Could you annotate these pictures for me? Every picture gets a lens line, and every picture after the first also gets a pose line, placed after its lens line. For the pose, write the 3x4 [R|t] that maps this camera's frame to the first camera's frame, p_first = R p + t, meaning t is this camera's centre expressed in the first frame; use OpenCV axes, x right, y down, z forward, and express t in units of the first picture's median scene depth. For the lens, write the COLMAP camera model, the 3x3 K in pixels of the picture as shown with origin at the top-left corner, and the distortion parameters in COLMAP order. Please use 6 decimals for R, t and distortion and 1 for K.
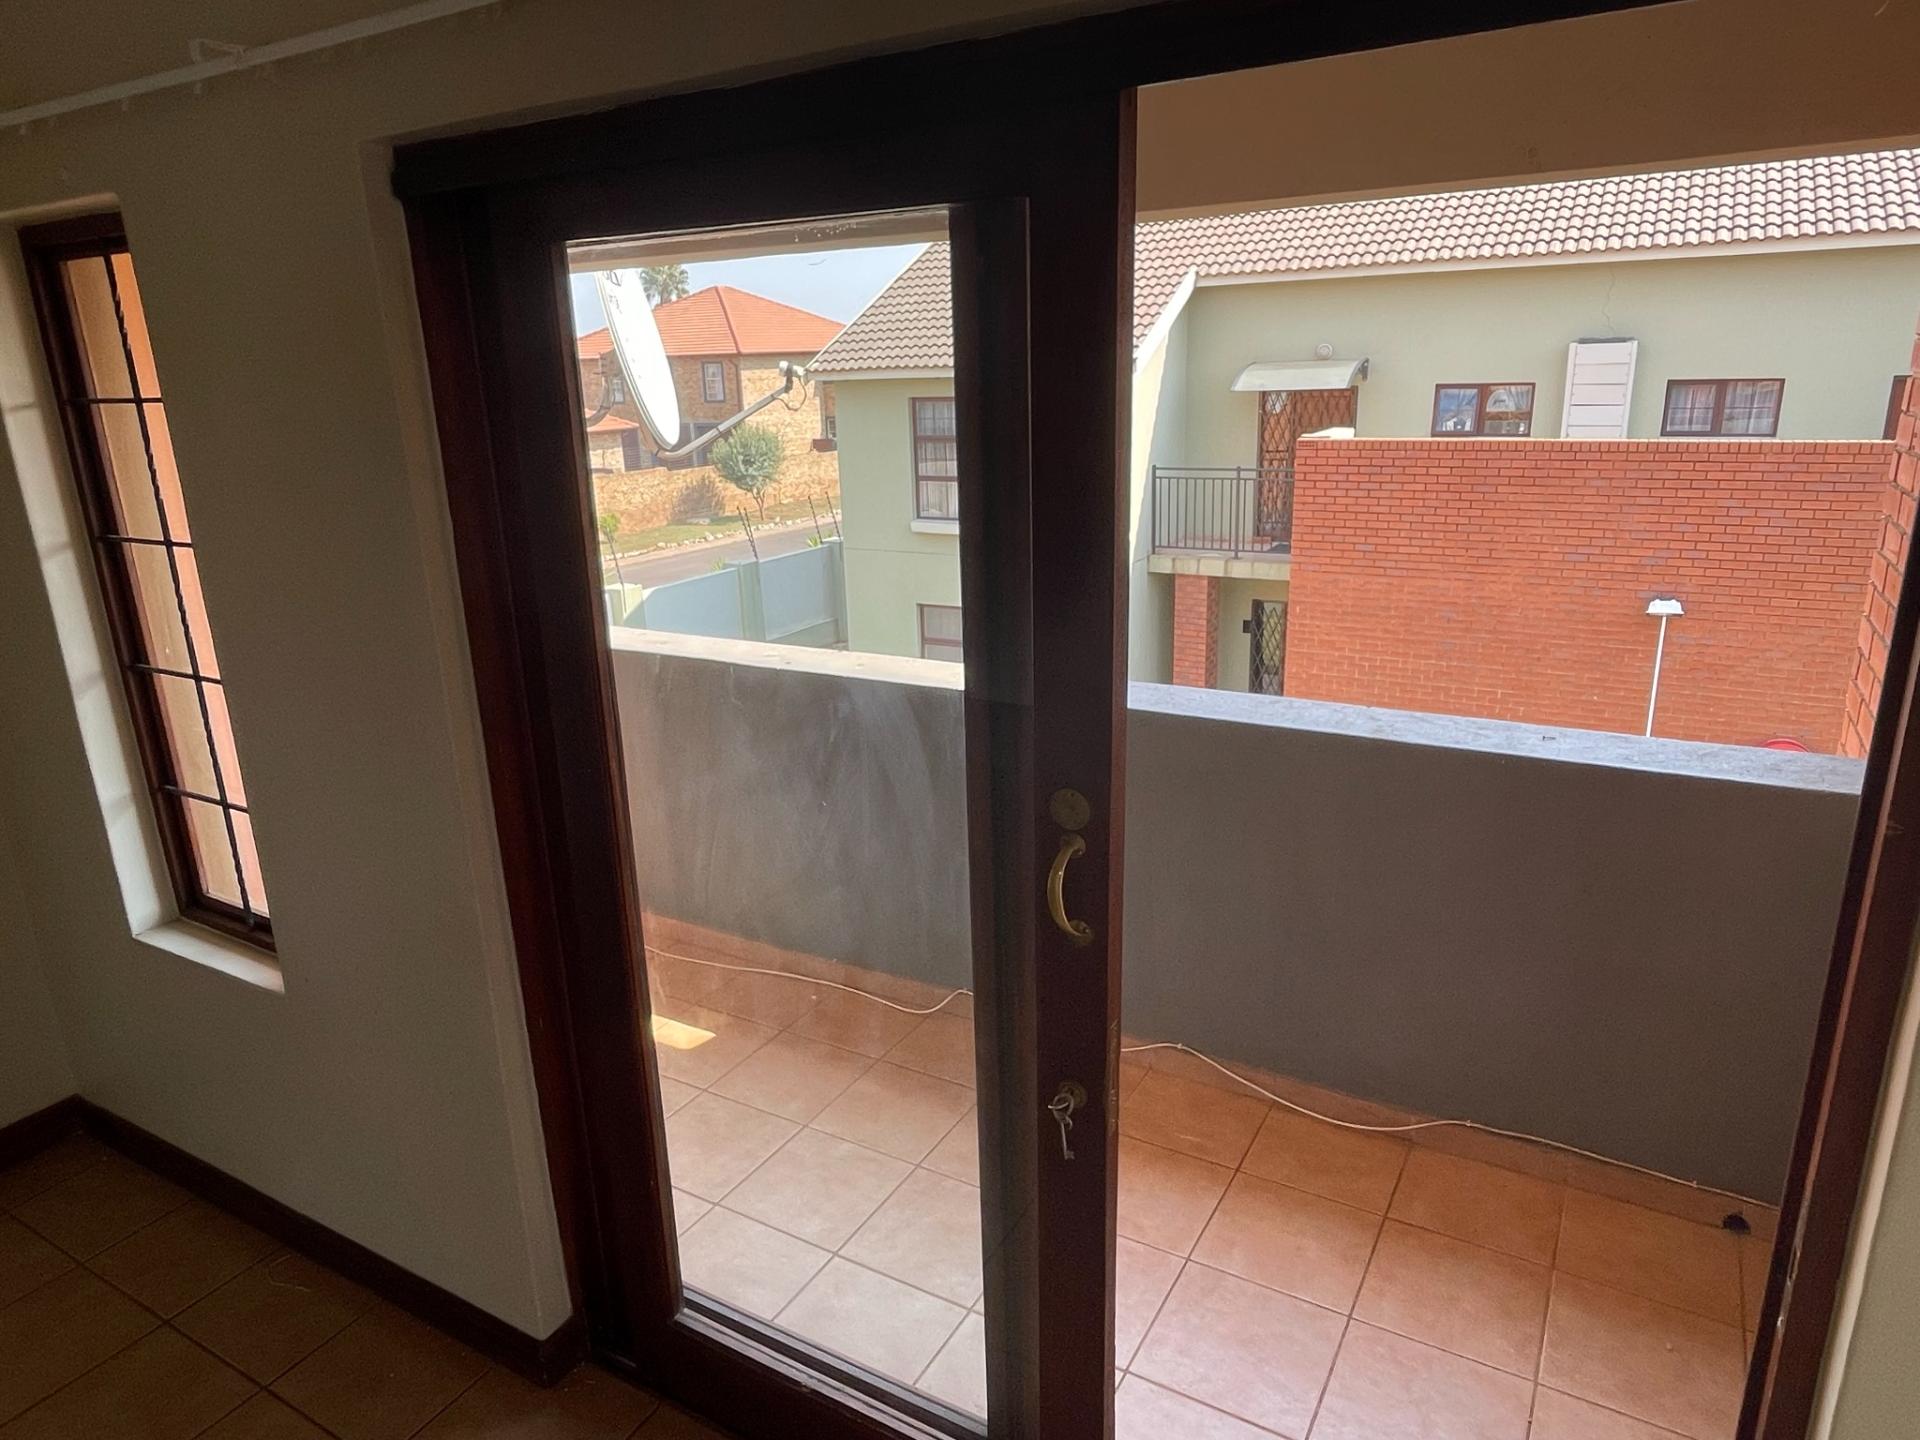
lens RADIAL K [[1201.0, 0, 960.6], [0, 1201.0, 716.7], [0, 0, 1]] dist [-0.001171, -0.001566]
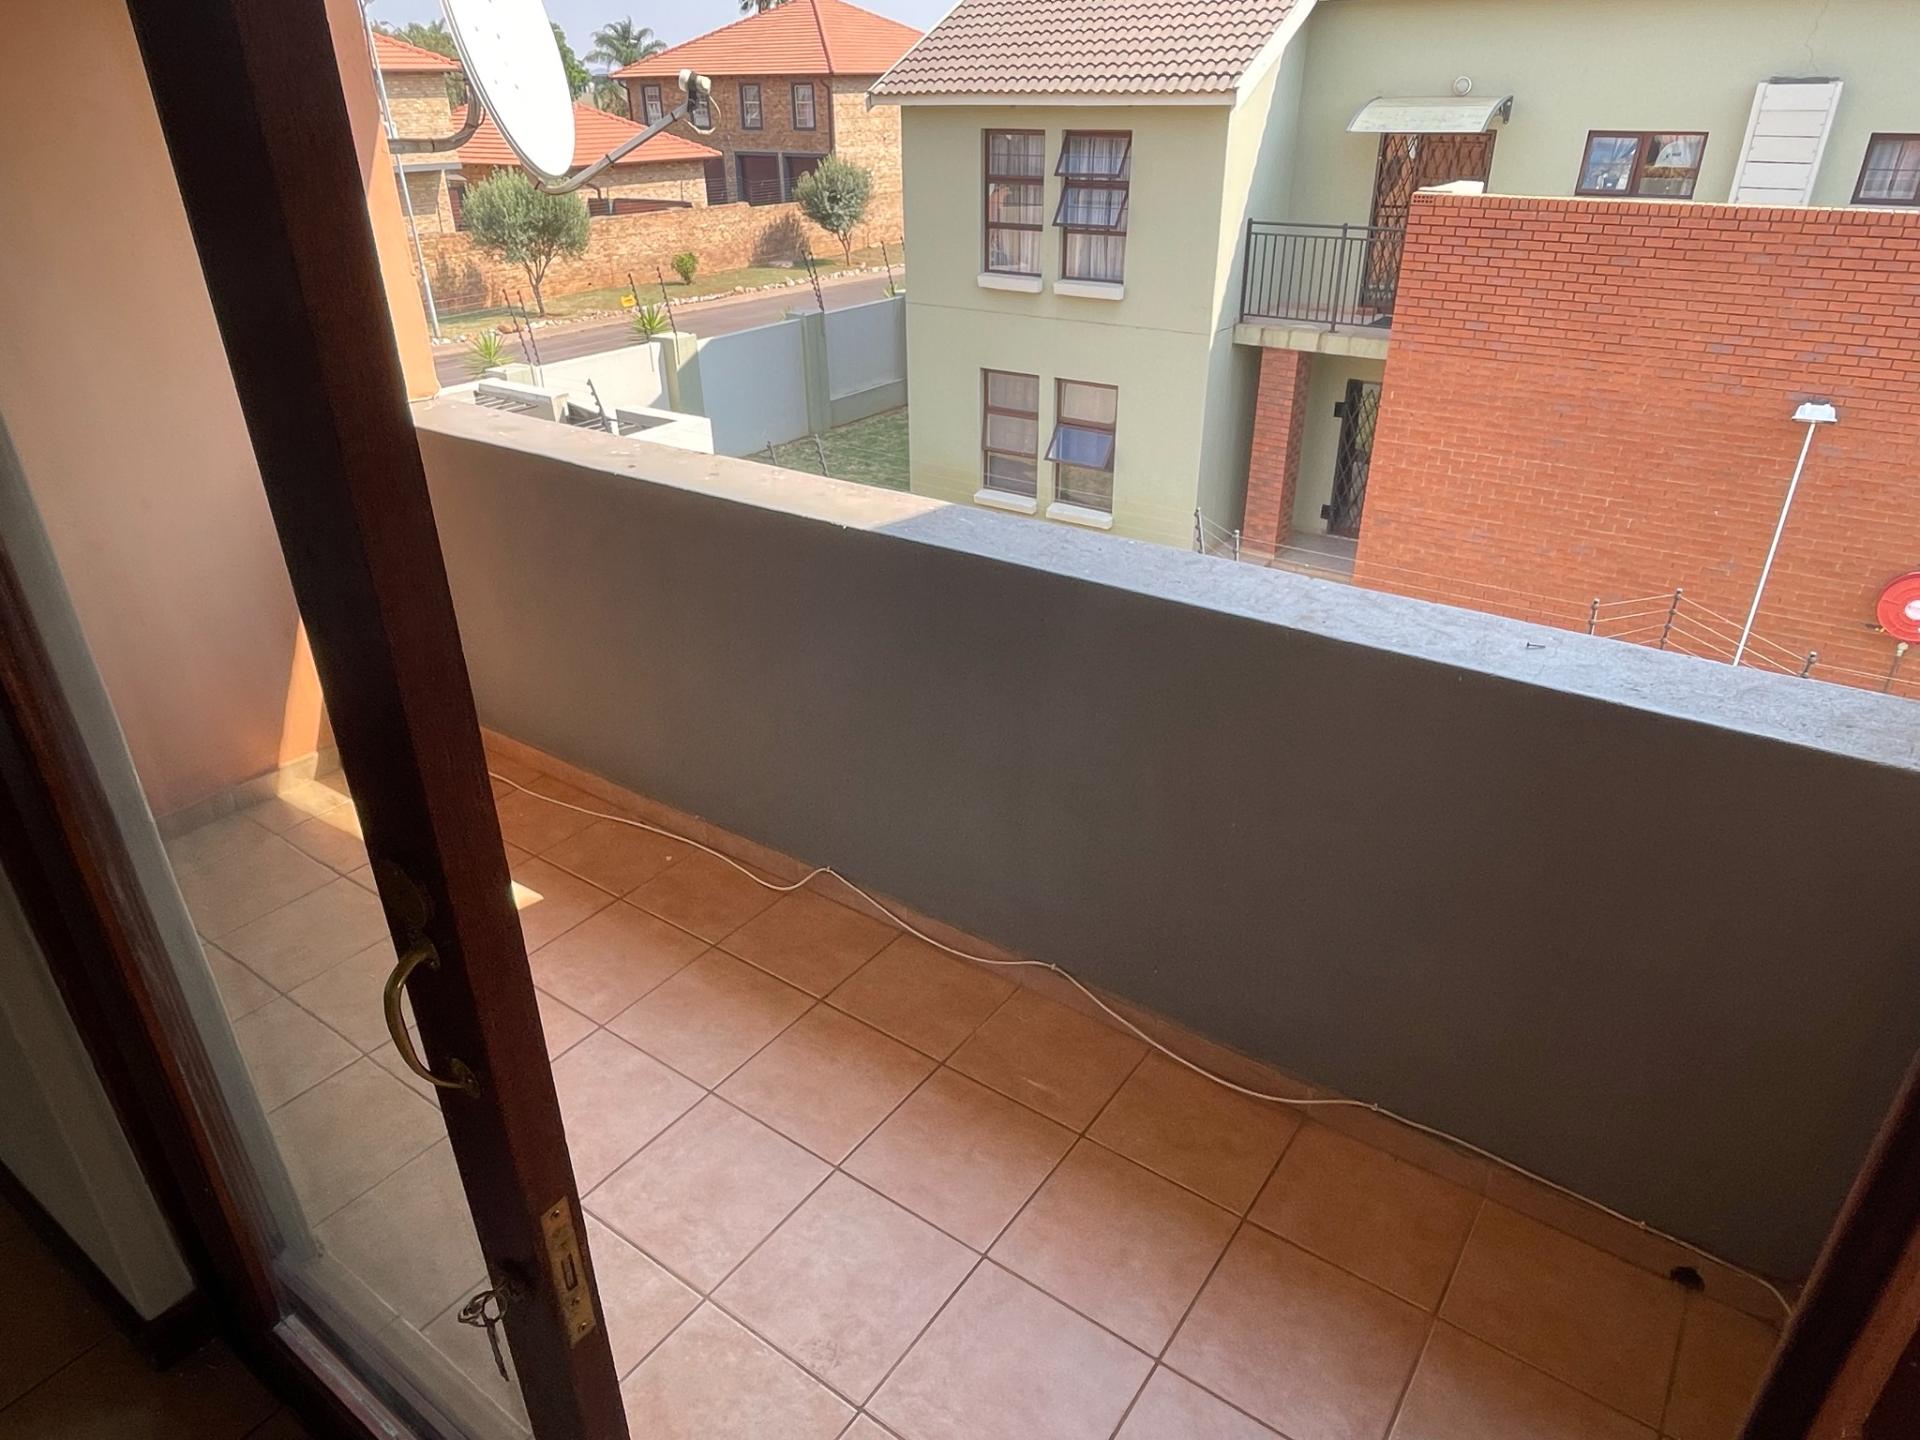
lens RADIAL K [[1201.0, 0, 959.1], [0, 1201.0, 716.9], [0, 0, 1]] dist [-0.001171, -0.001566]
pose [[0.995497, 0.063524, -0.070359, 0.037281], [-0.048760, 0.979669, 0.194603, -0.012127], [0.081290, -0.190296, 0.978355, 0.048078]]
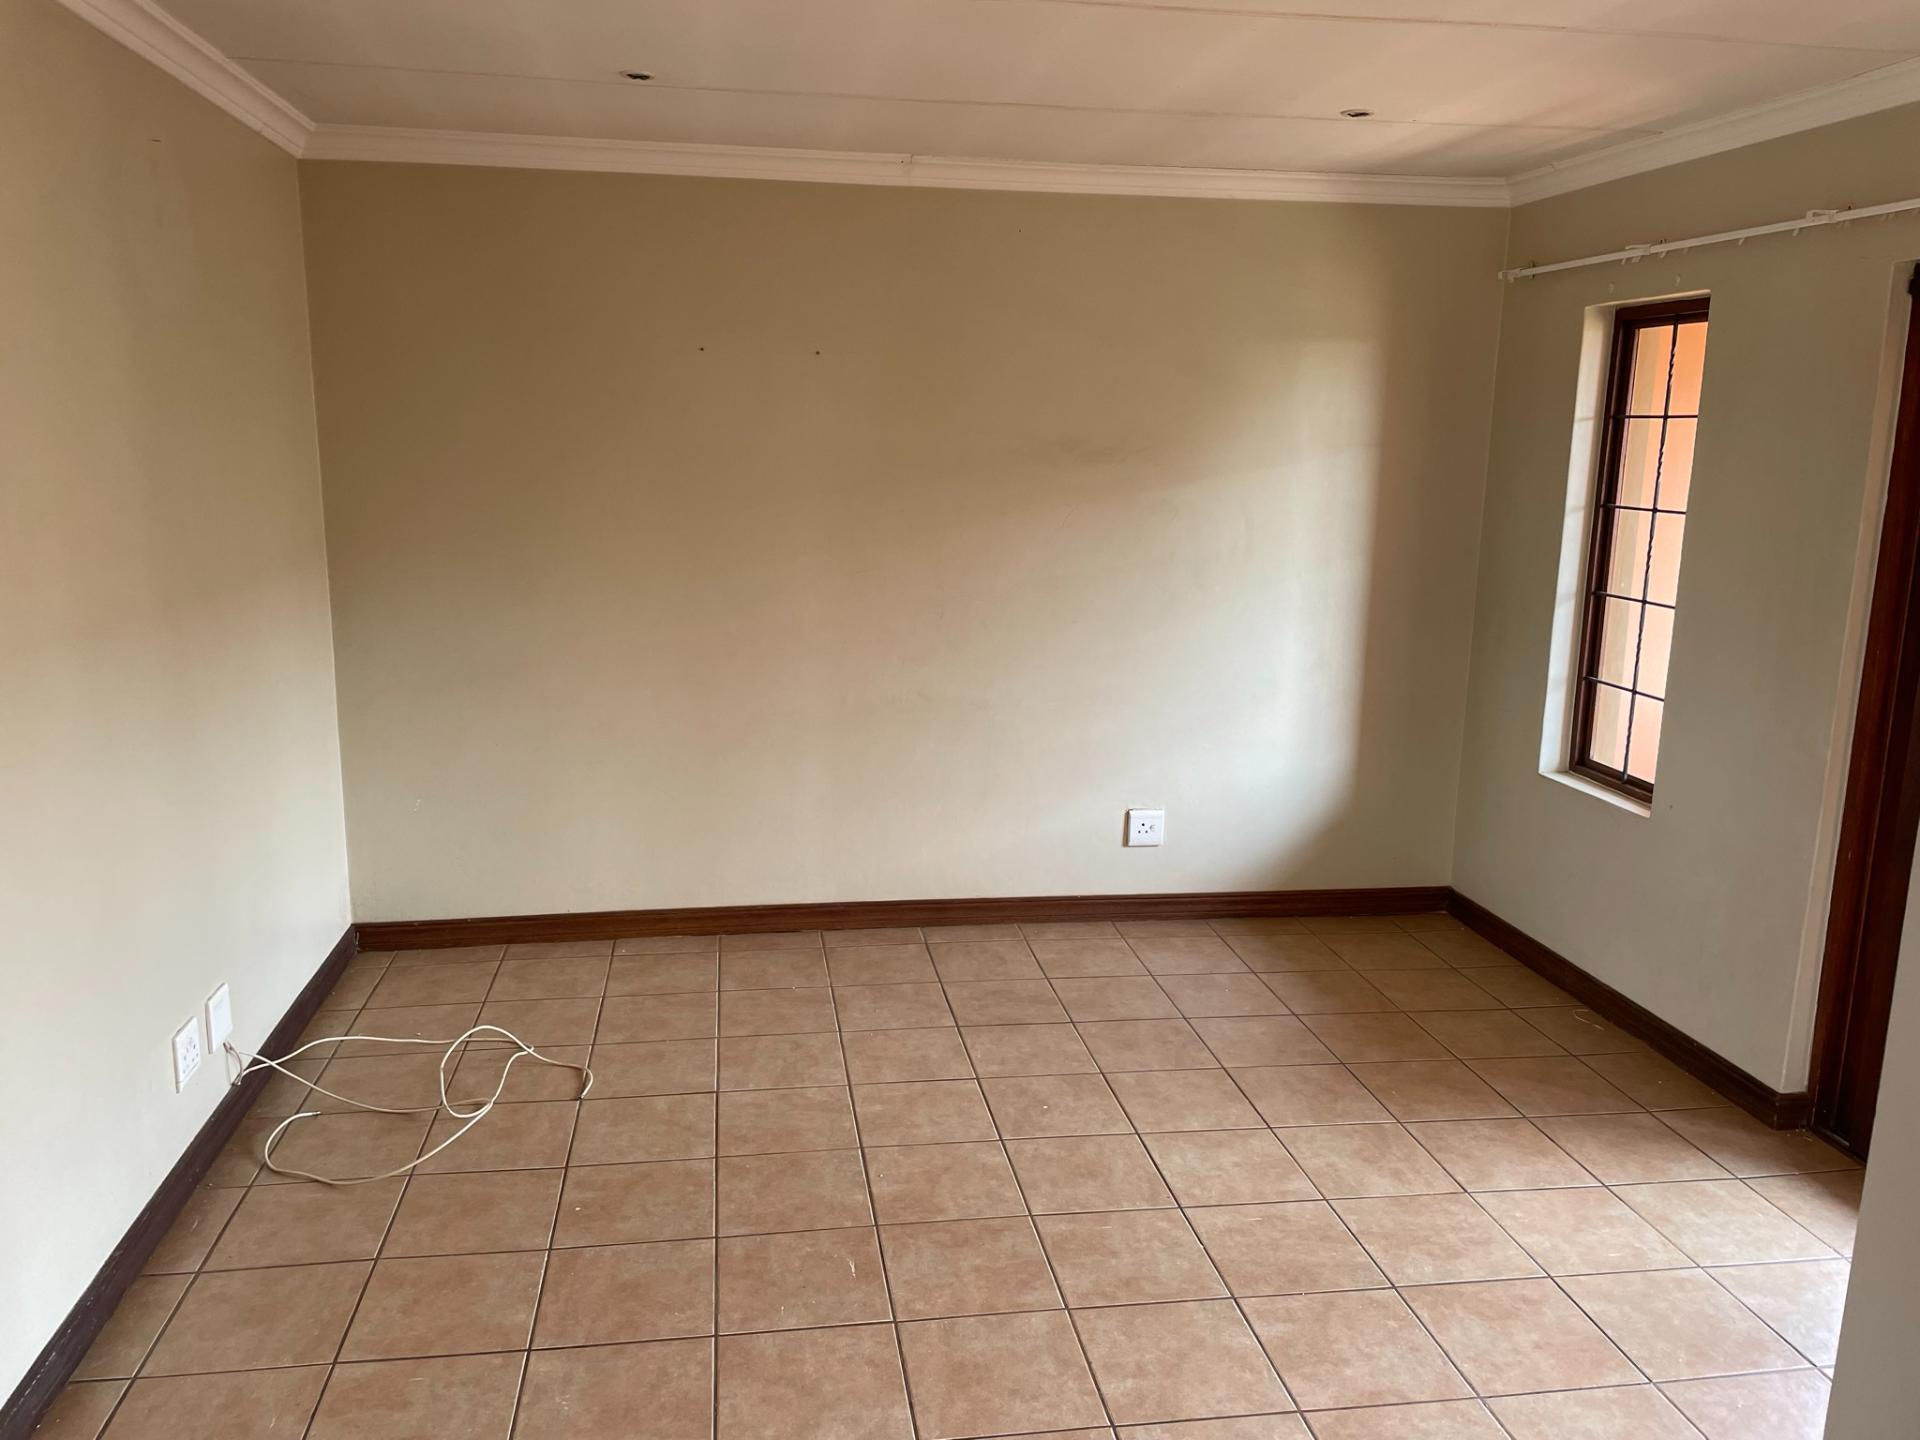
lens RADIAL K [[1439.5, 0, 947.7], [0, 1439.5, 714.1], [0, 0, 1]] dist [0.080127, -0.104354]
pose [[0.627466, 0.191089, -0.754832, 0.035734], [-0.256490, 0.966039, 0.031346, 0.045157], [0.735187, 0.173938, 0.655168, -0.133612]]
